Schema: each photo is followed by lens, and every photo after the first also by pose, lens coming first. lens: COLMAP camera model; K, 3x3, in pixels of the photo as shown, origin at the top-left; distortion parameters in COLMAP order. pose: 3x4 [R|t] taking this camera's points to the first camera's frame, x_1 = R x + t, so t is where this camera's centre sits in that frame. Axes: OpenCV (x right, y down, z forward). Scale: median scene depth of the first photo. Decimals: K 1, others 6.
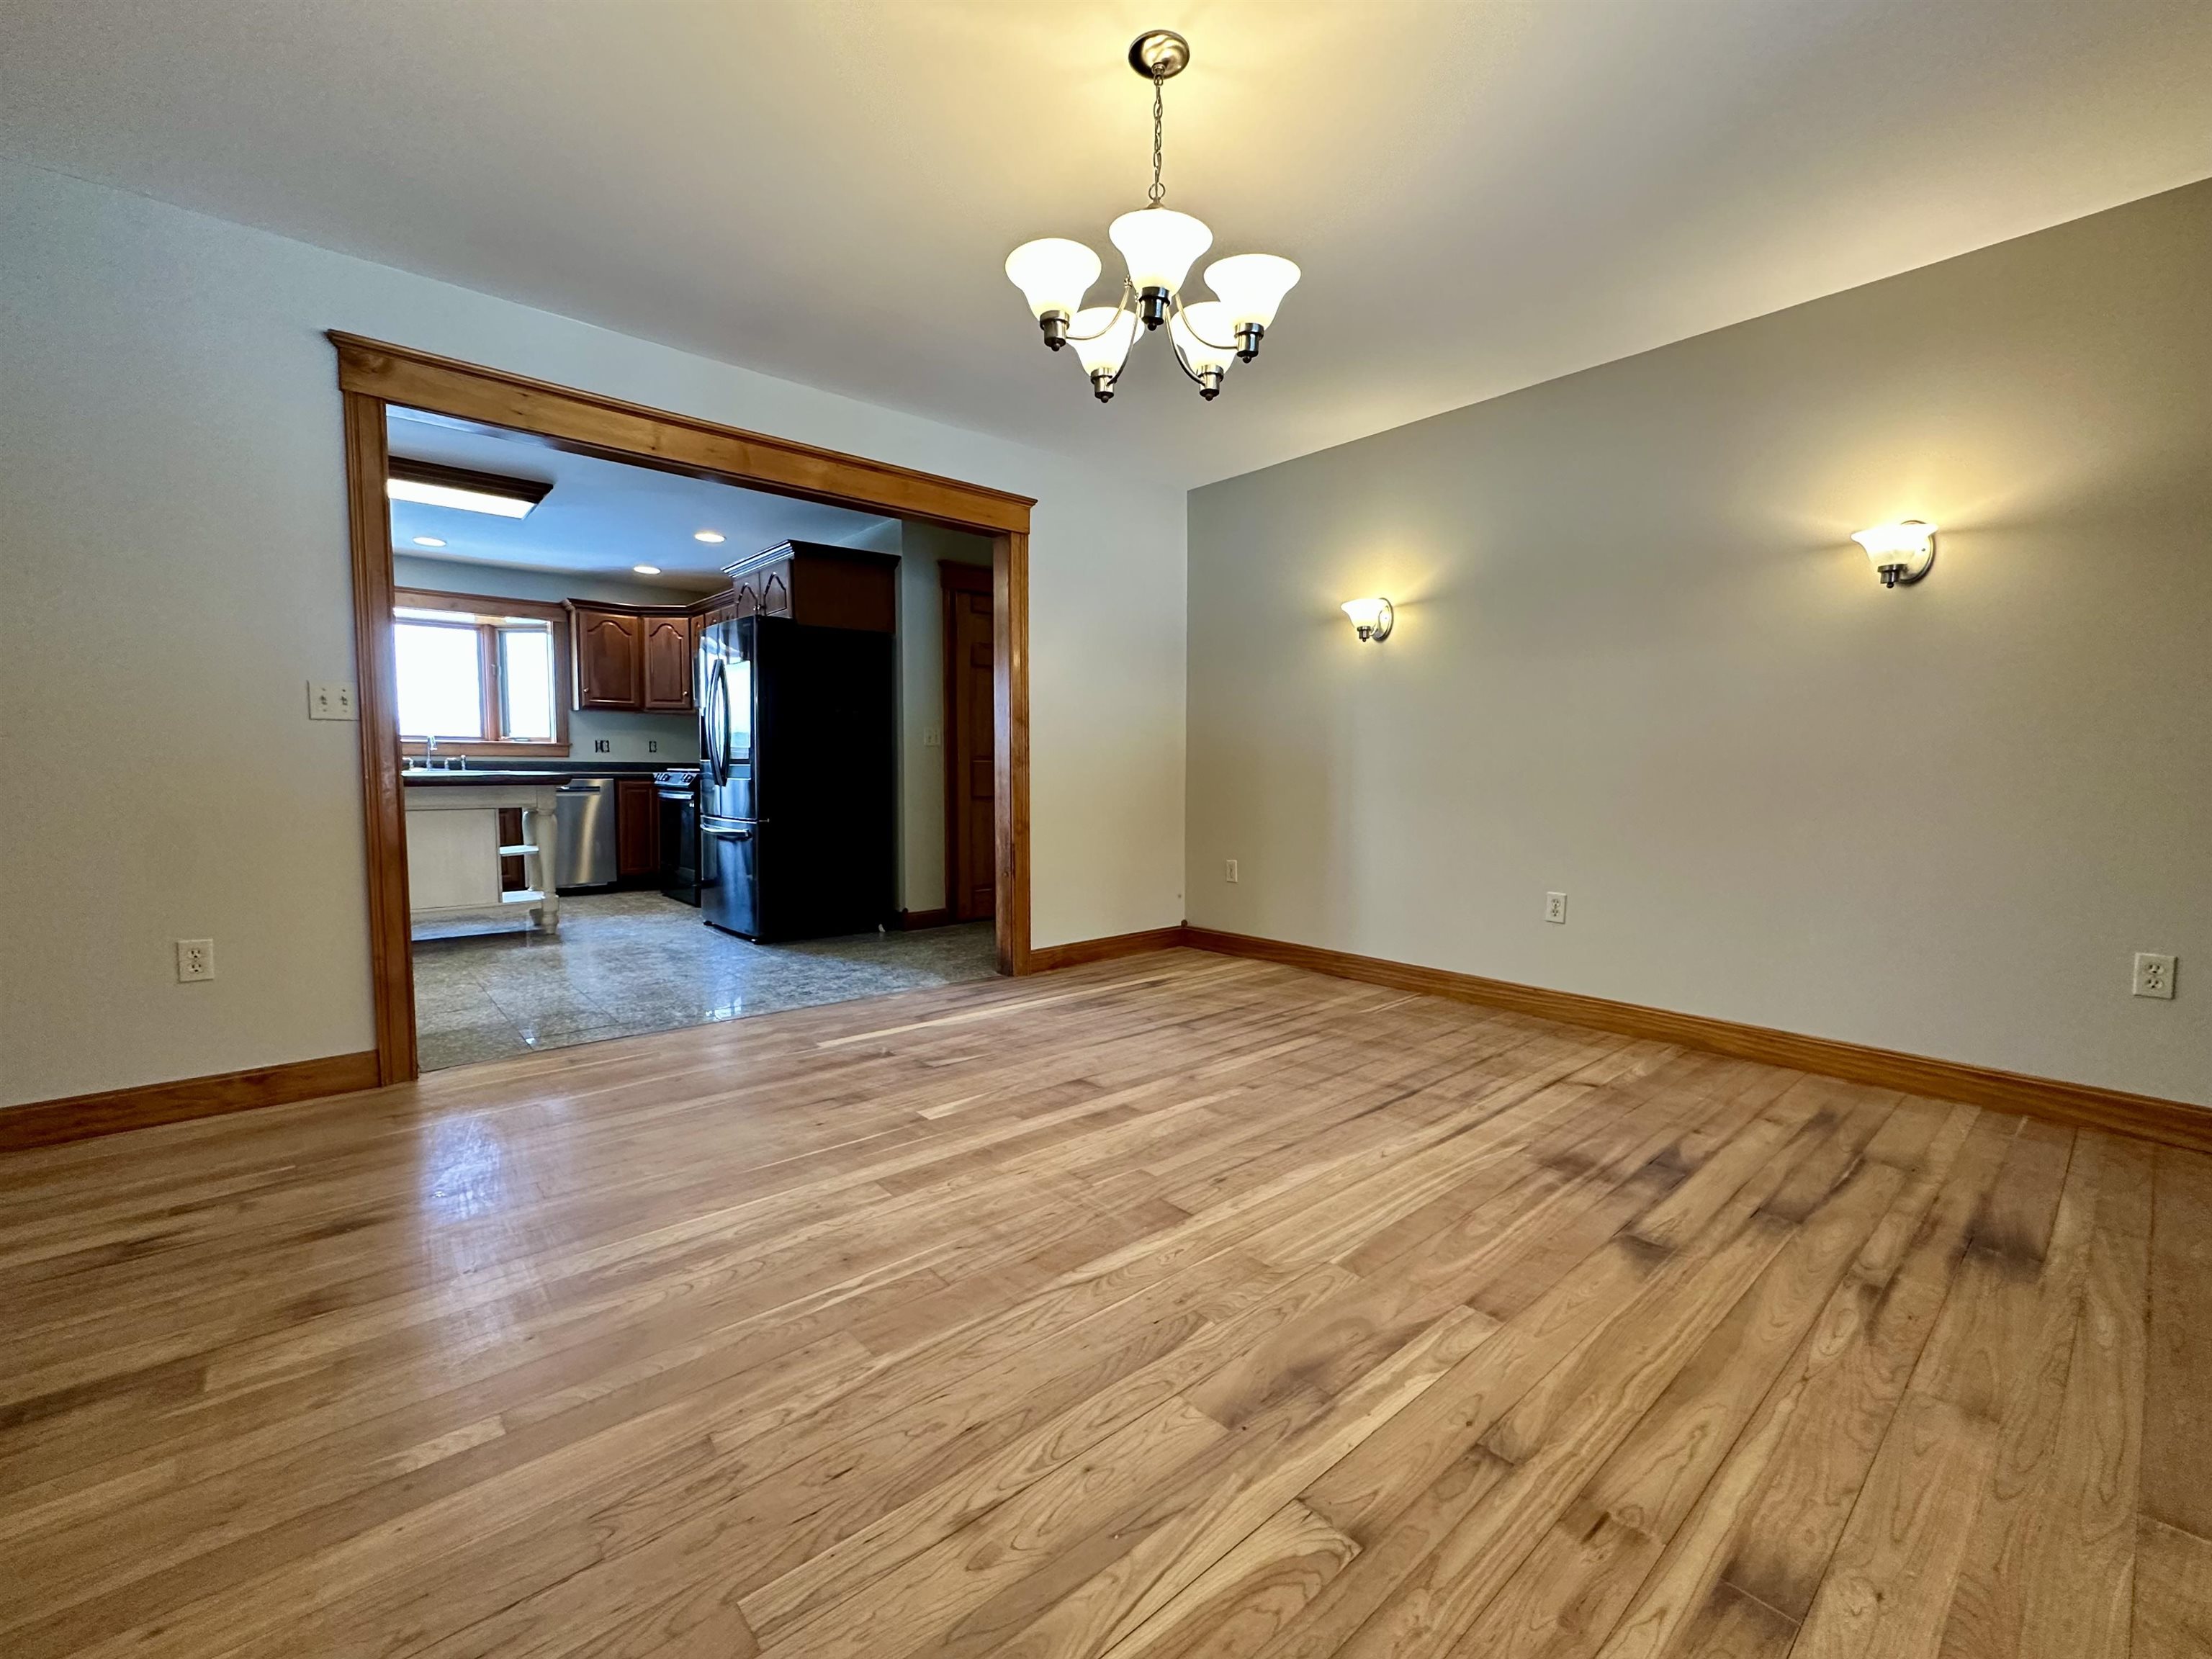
lens RADIAL K [[932.7, 0, 1106.0], [0, 932.7, 829.5], [0, 0, 1]] dist [-0.000481, -0.000060]
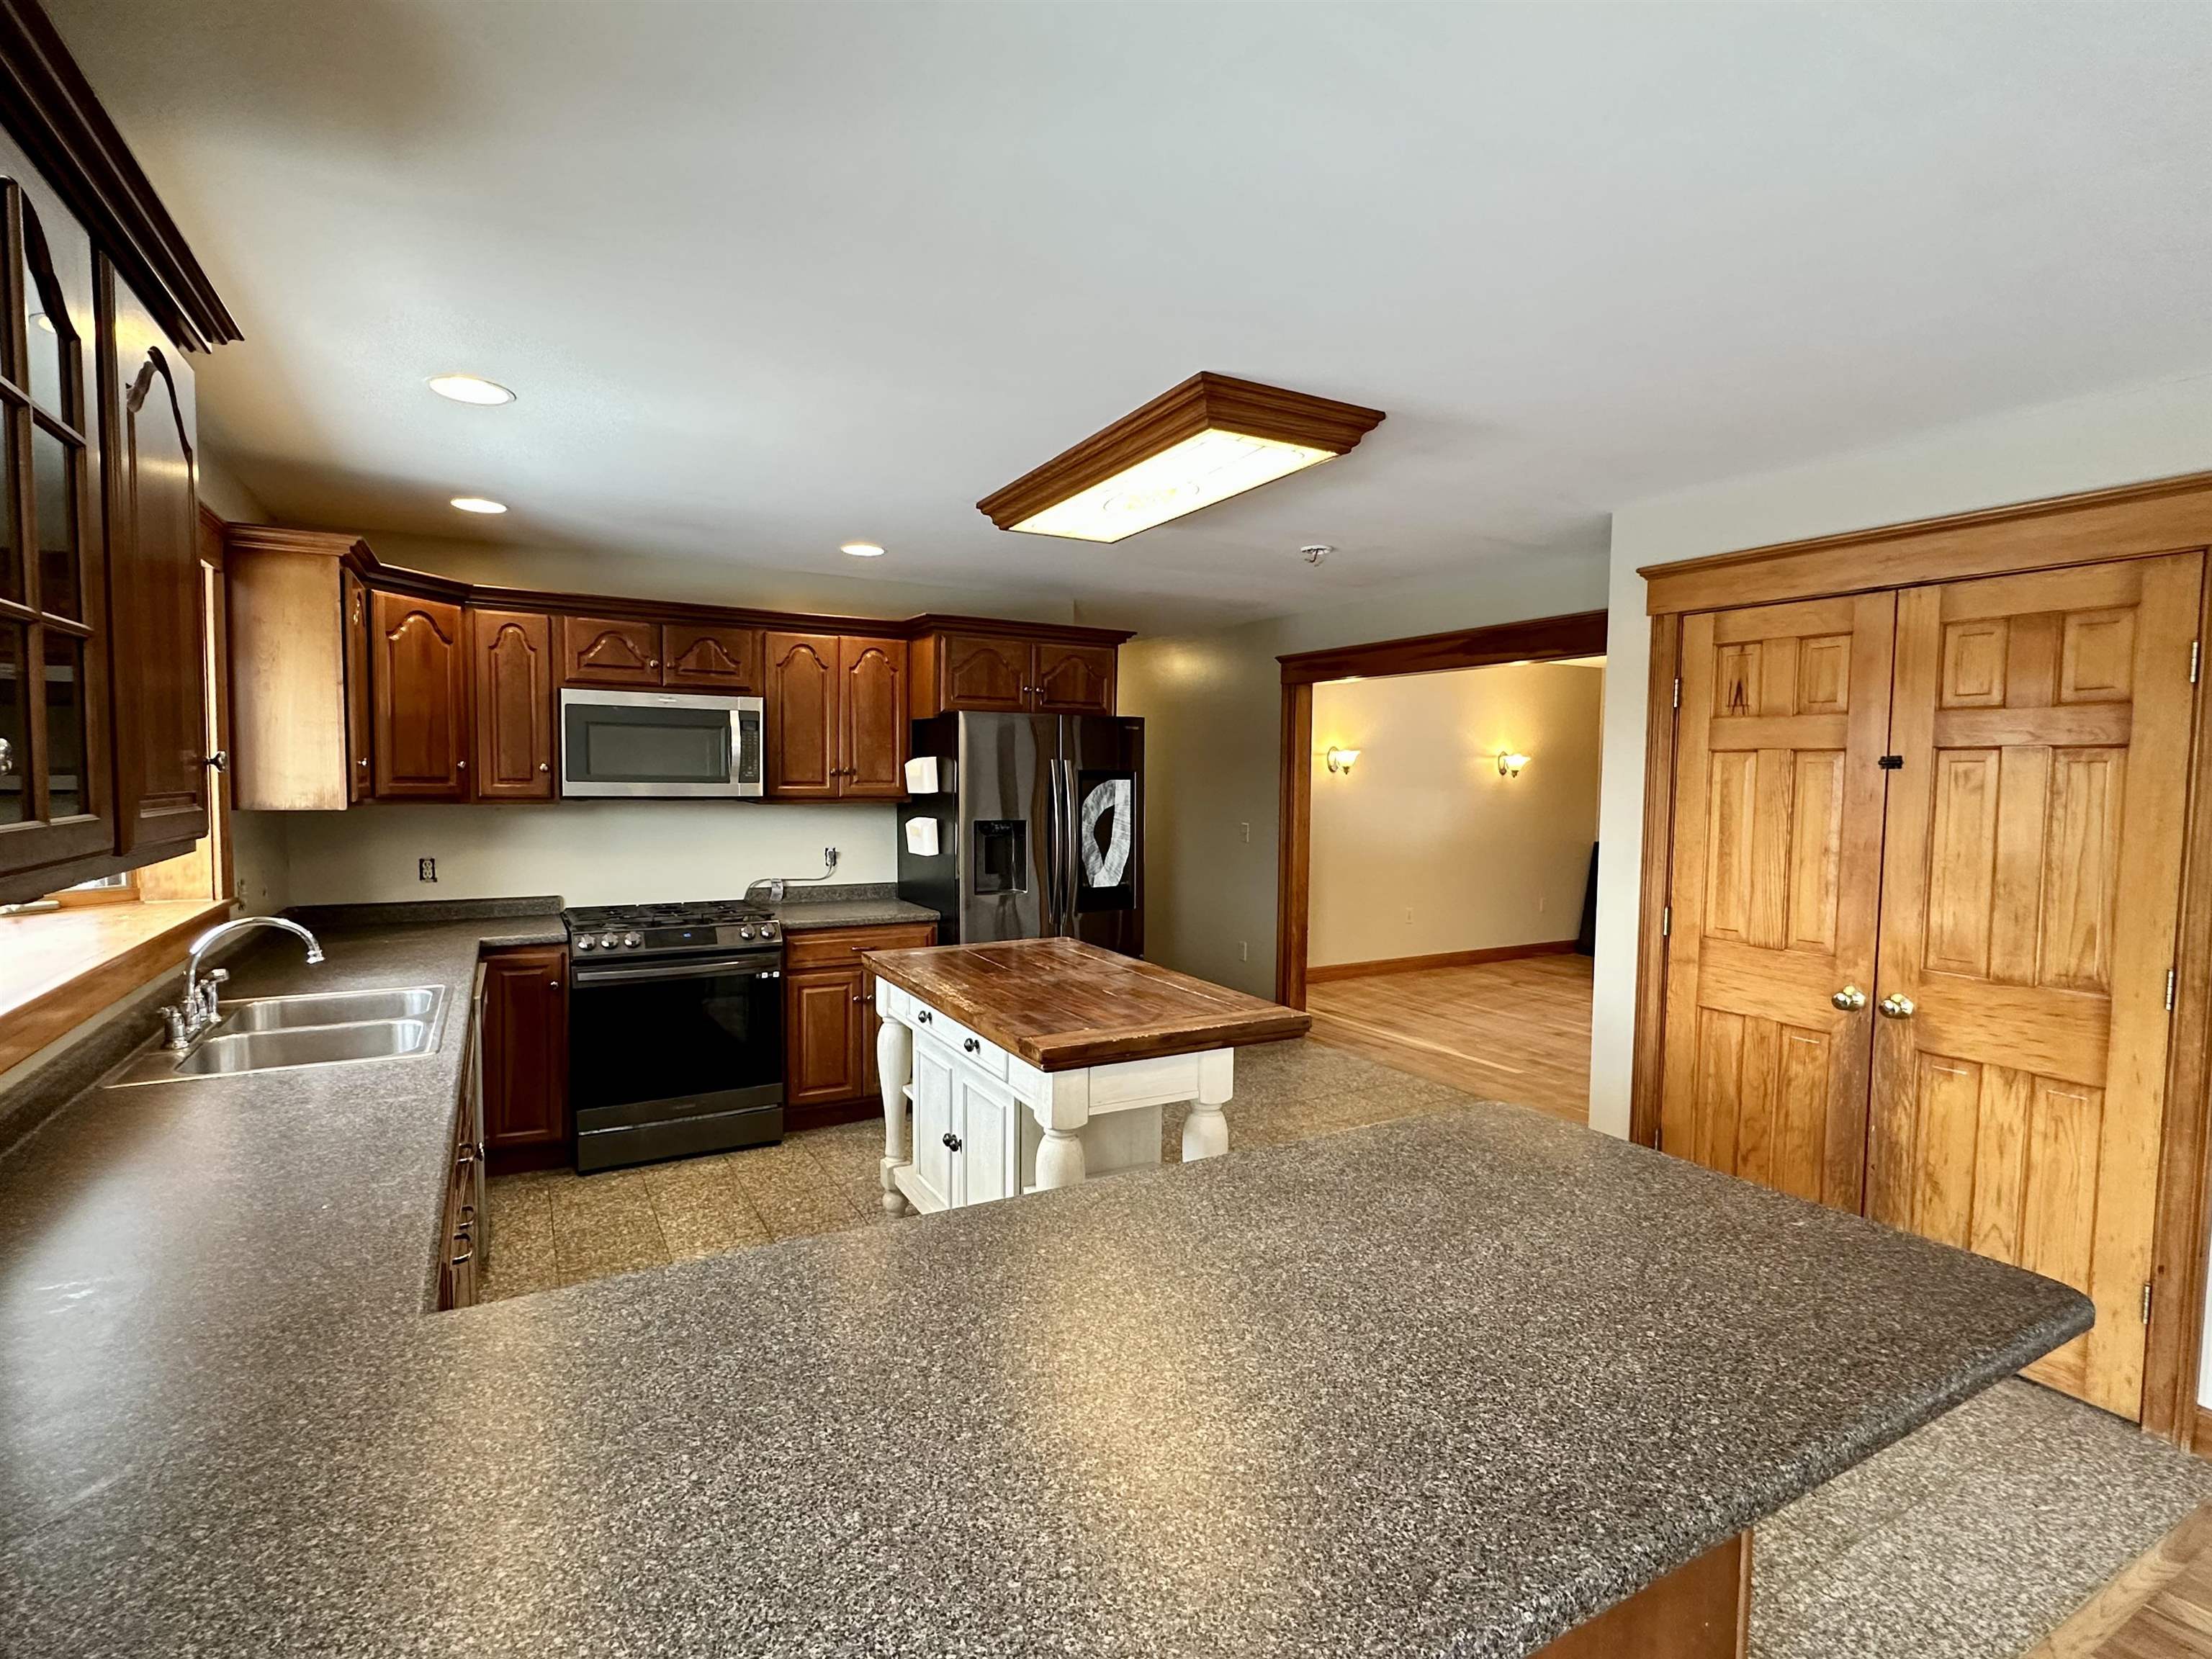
lens RADIAL K [[1077.5, 0, 1101.2], [0, 1077.5, 833.8], [0, 0, 1]] dist [-0.003476, -0.000752]
pose [[0.206489, -0.061056, 0.976542, -0.954865], [0.062322, 0.996845, 0.049147, -0.121404], [-0.976462, 0.050711, 0.209642, 0.589452]]
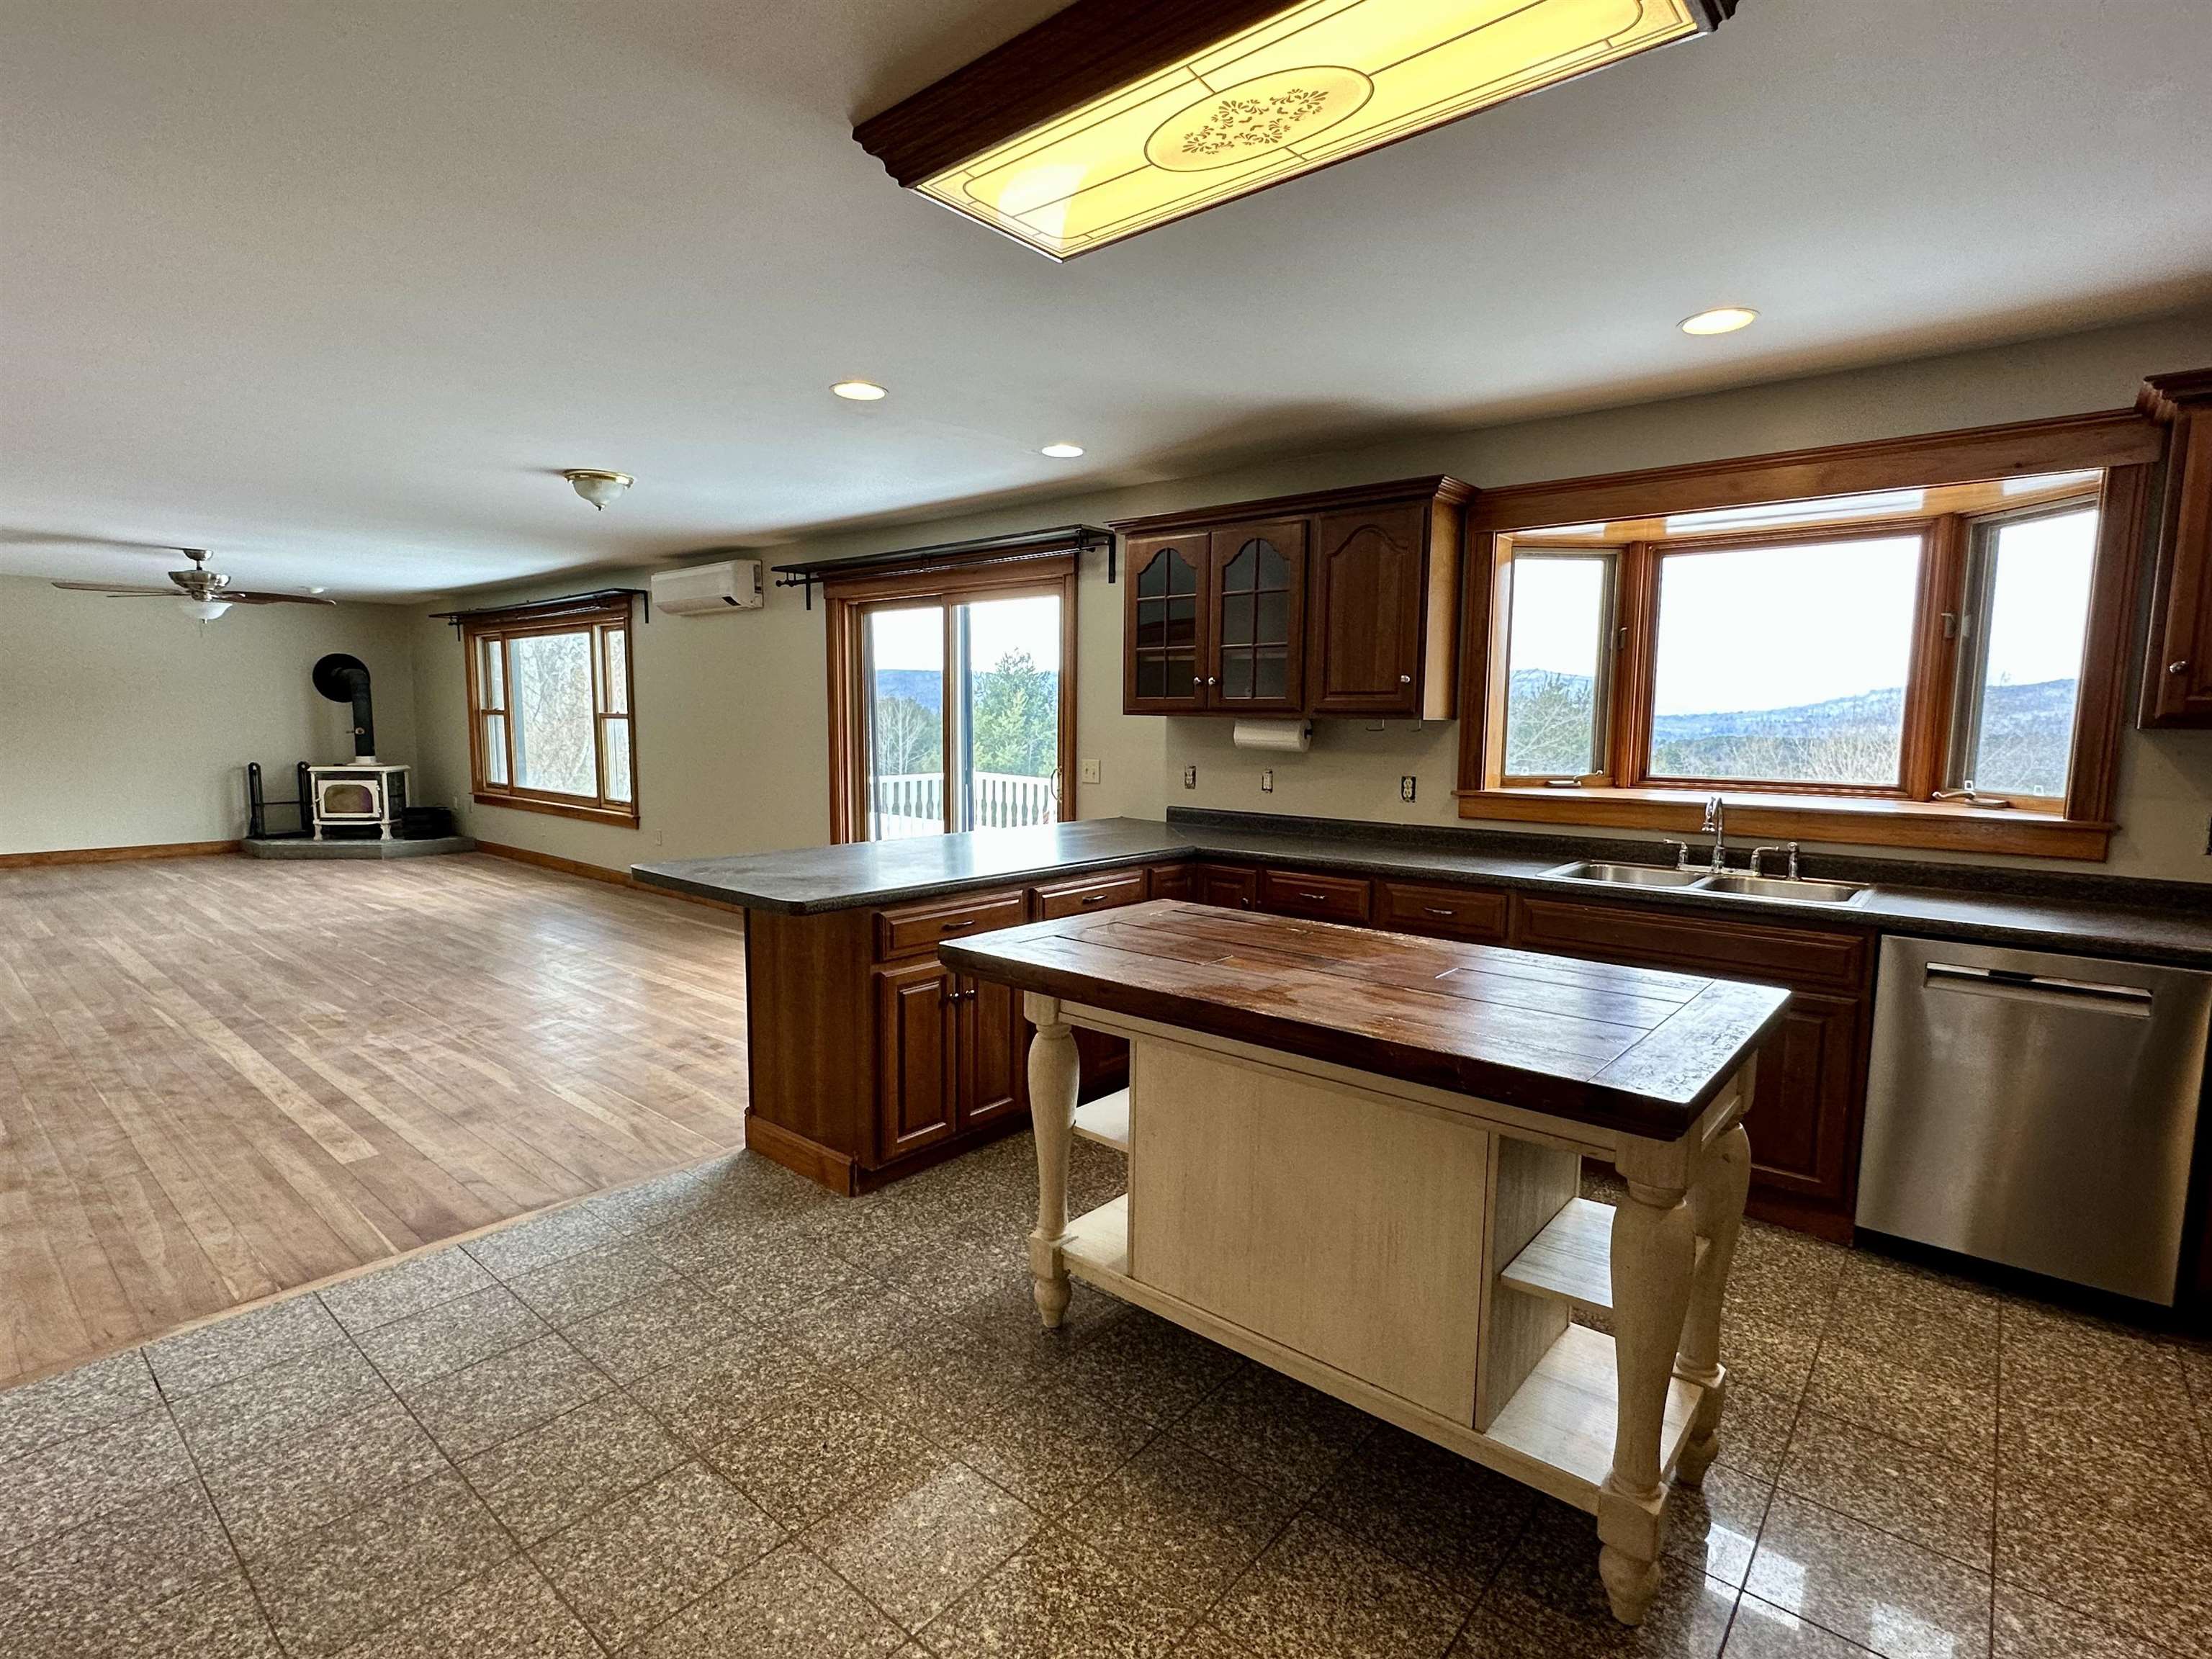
lens RADIAL K [[1063.8, 0, 1109.2], [0, 1063.8, 839.3], [0, 0, 1]] dist [-0.006024, 0.001684]
pose [[0.151477, 0.109327, -0.982396, -0.258413], [-0.084435, 0.991663, 0.097339, -0.096730], [0.984848, 0.068204, 0.159445, 0.597887]]
